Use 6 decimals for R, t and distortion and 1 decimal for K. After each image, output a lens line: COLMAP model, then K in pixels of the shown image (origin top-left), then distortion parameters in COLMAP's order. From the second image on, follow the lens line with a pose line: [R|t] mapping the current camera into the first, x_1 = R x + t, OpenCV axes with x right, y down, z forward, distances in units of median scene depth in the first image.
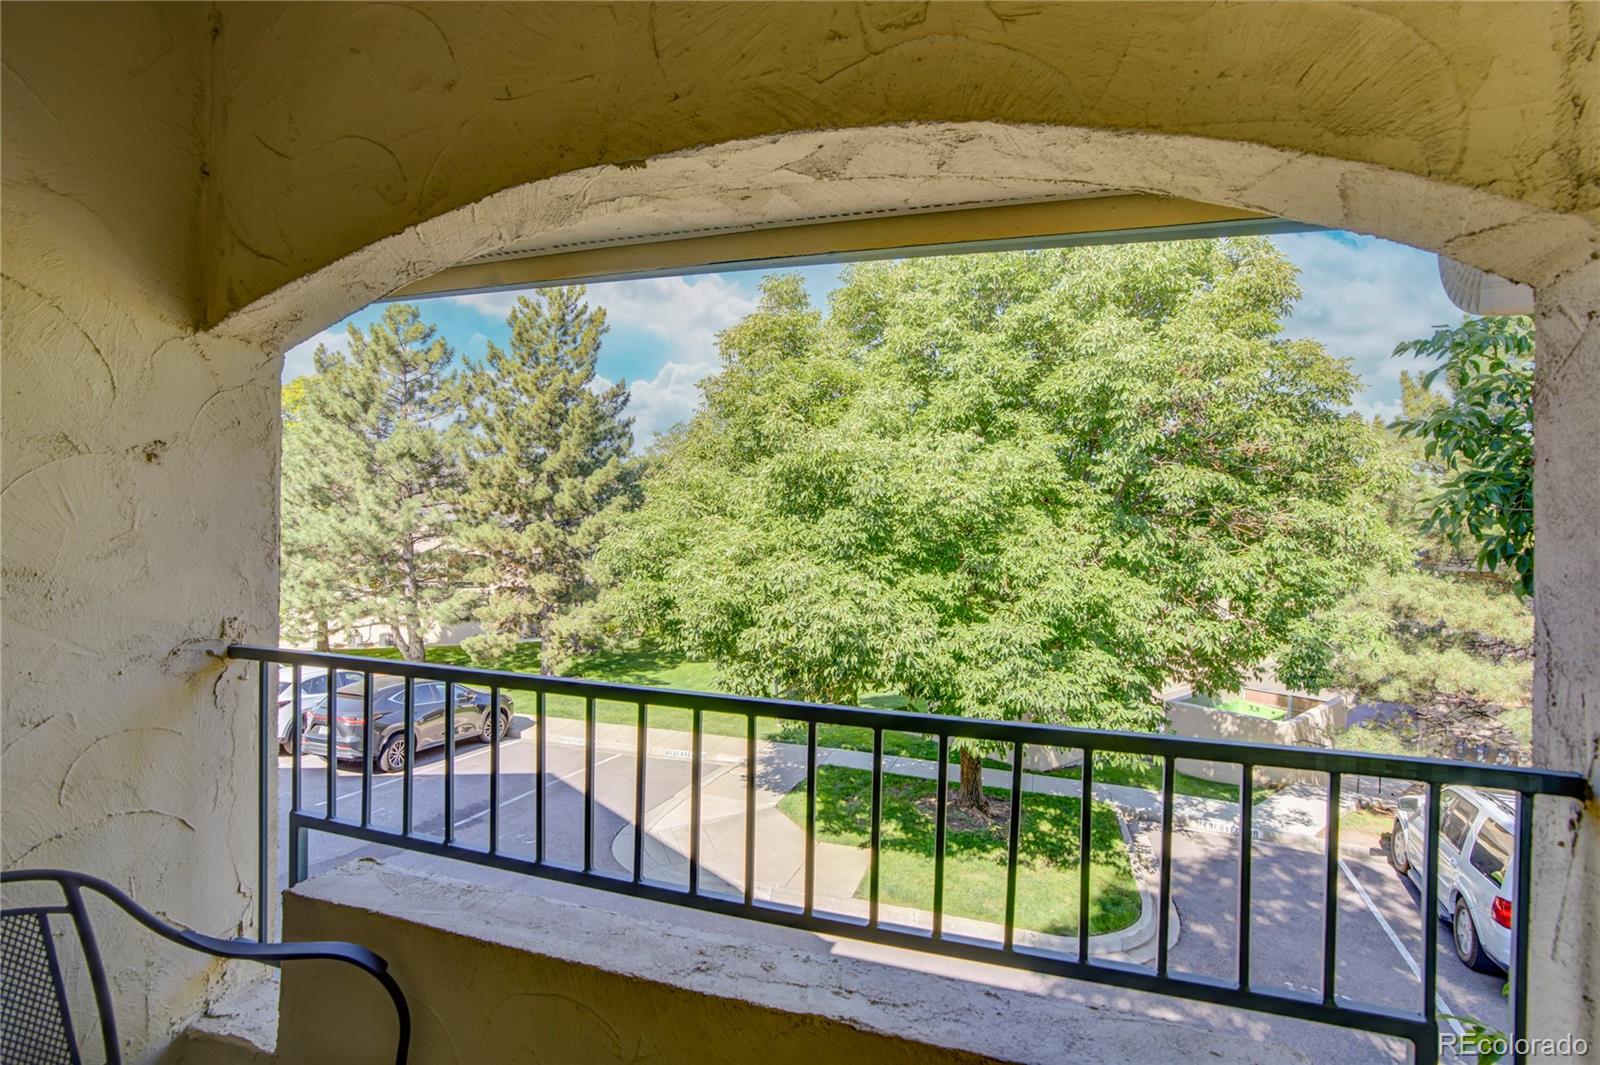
lens RADIAL K [[746.9, 0, 800.0], [0, 746.9, 532.5], [0, 0, 1]] dist [-0.002504, 0.000604]
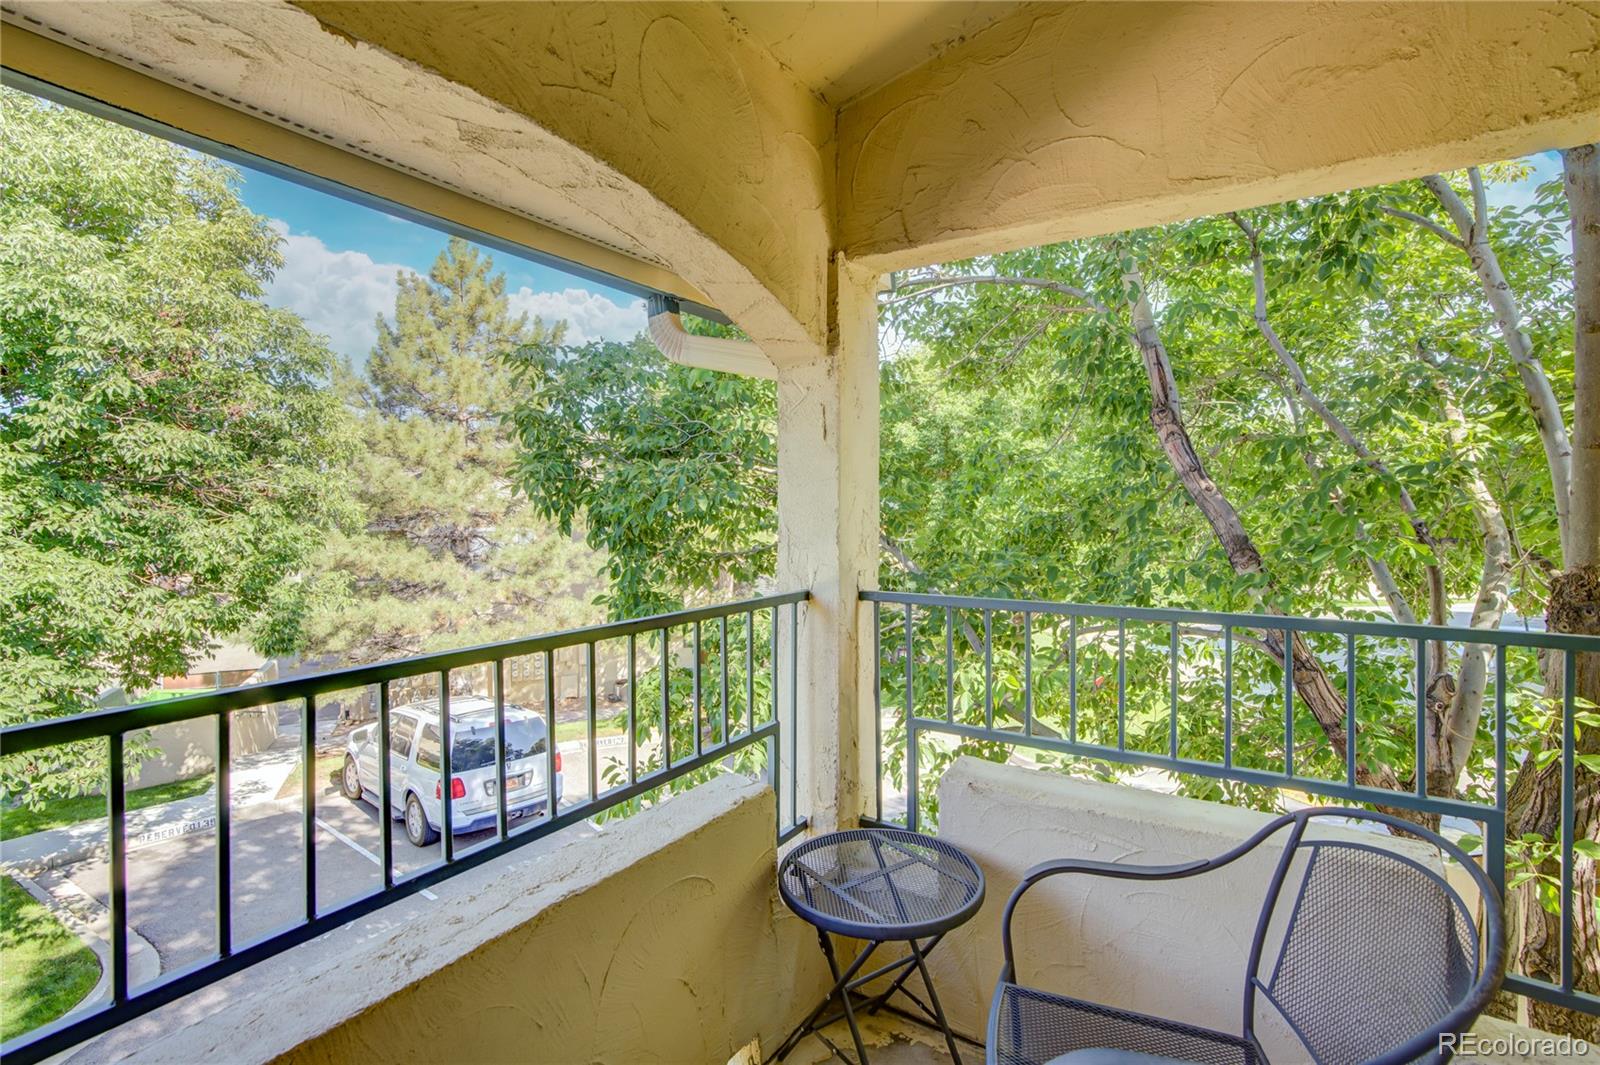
lens RADIAL K [[754.2, 0, 793.3], [0, 754.2, 512.4], [0, 0, 1]] dist [0.000670, 0.000750]
pose [[0.283565, -0.030091, 0.958481, -0.112538], [0.016523, 0.999512, 0.026491, 0.002443], [-0.958811, 0.008325, 0.283923, 0.036385]]
